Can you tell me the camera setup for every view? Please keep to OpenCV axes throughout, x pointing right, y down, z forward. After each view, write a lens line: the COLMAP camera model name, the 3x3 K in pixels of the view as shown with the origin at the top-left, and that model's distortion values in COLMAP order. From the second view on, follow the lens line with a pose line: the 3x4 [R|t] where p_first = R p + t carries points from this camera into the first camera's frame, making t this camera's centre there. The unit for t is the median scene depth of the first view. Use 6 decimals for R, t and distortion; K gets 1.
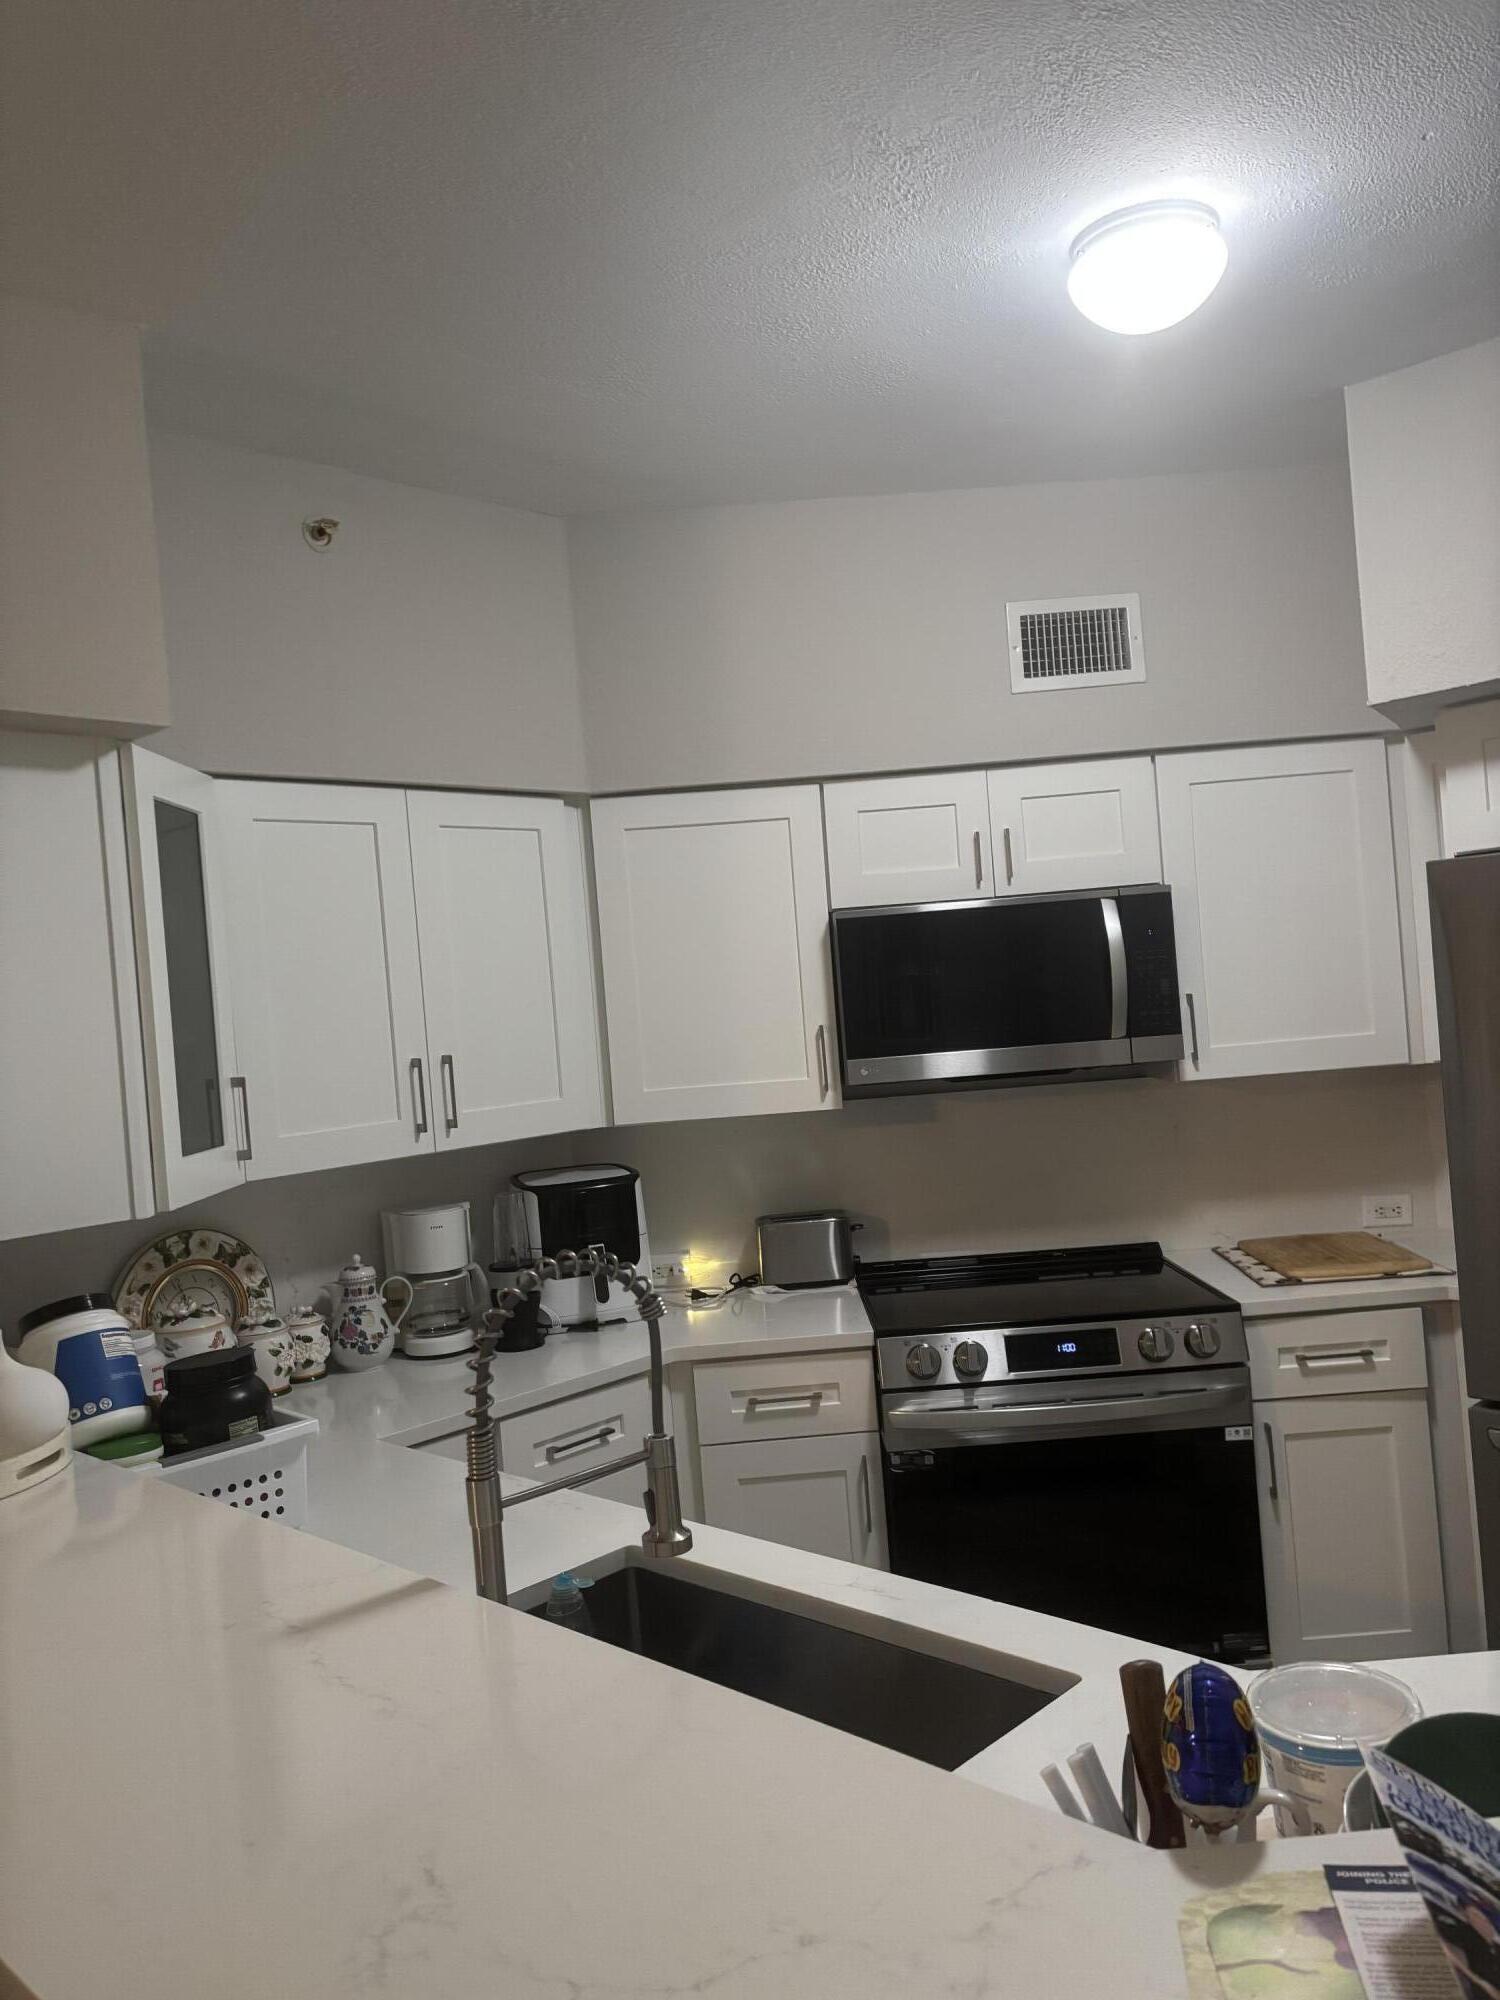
lens RADIAL K [[1497.7, 0, 750.0], [0, 1497.7, 1000.0], [0, 0, 1]] dist [0.112101, -0.134388]
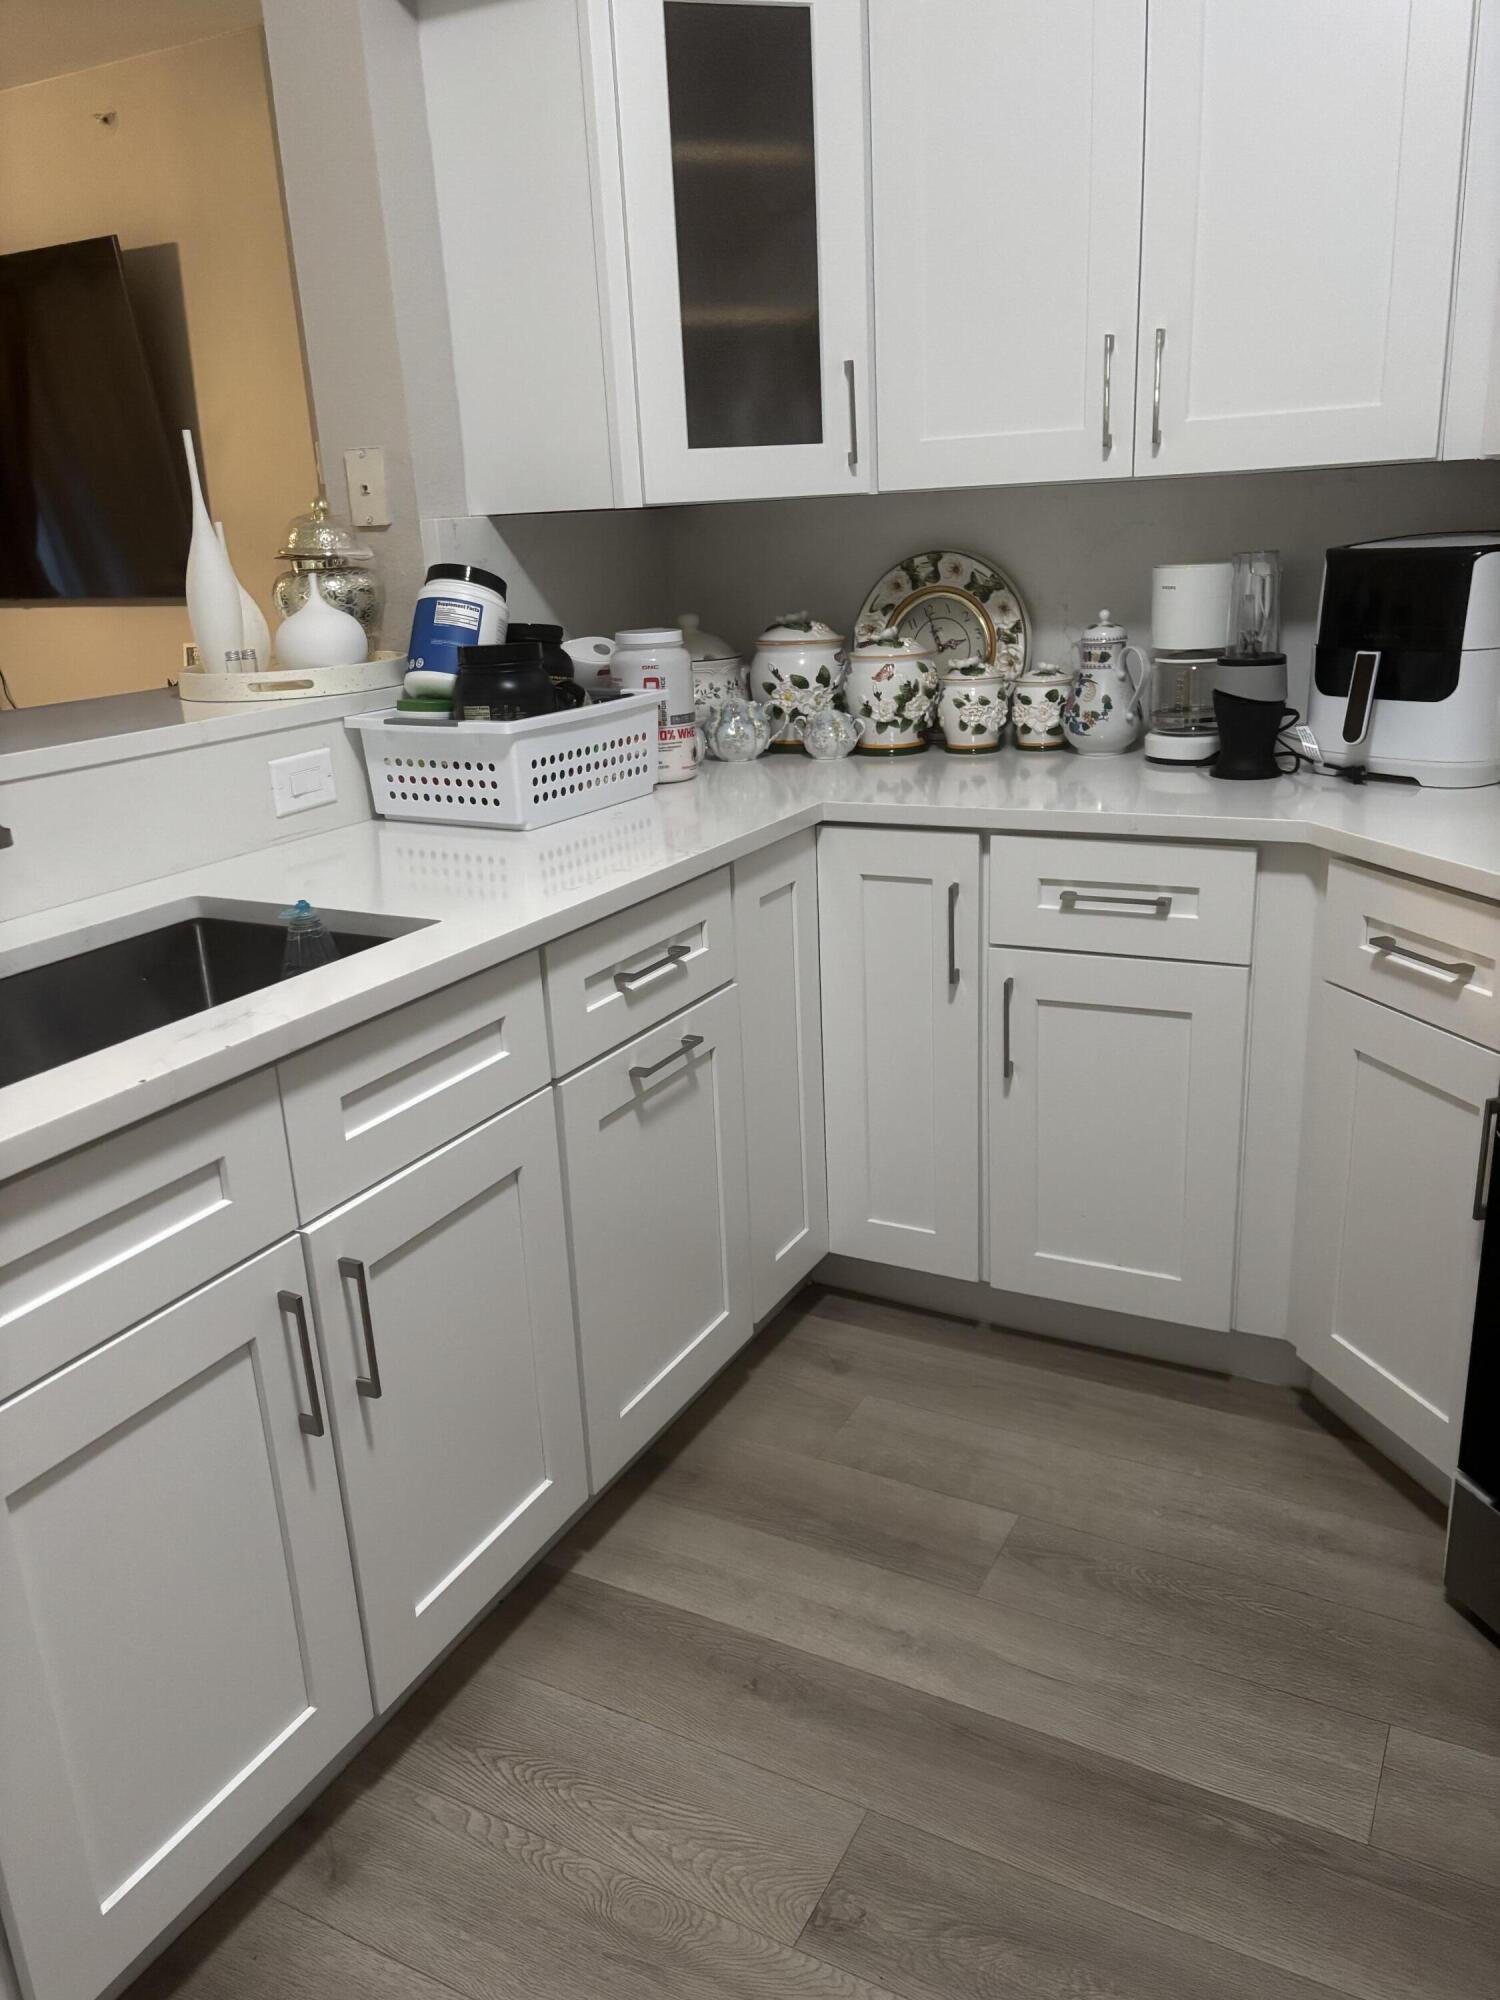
lens RADIAL K [[1497.7, 0, 750.0], [0, 1497.7, 1000.0], [0, 0, 1]] dist [0.112101, -0.134388]
pose [[0.287536, 0.356693, -0.888872, 0.484753], [0.027623, 0.924590, 0.379962, 0.052084], [0.957371, -0.133806, 0.256000, 0.613297]]
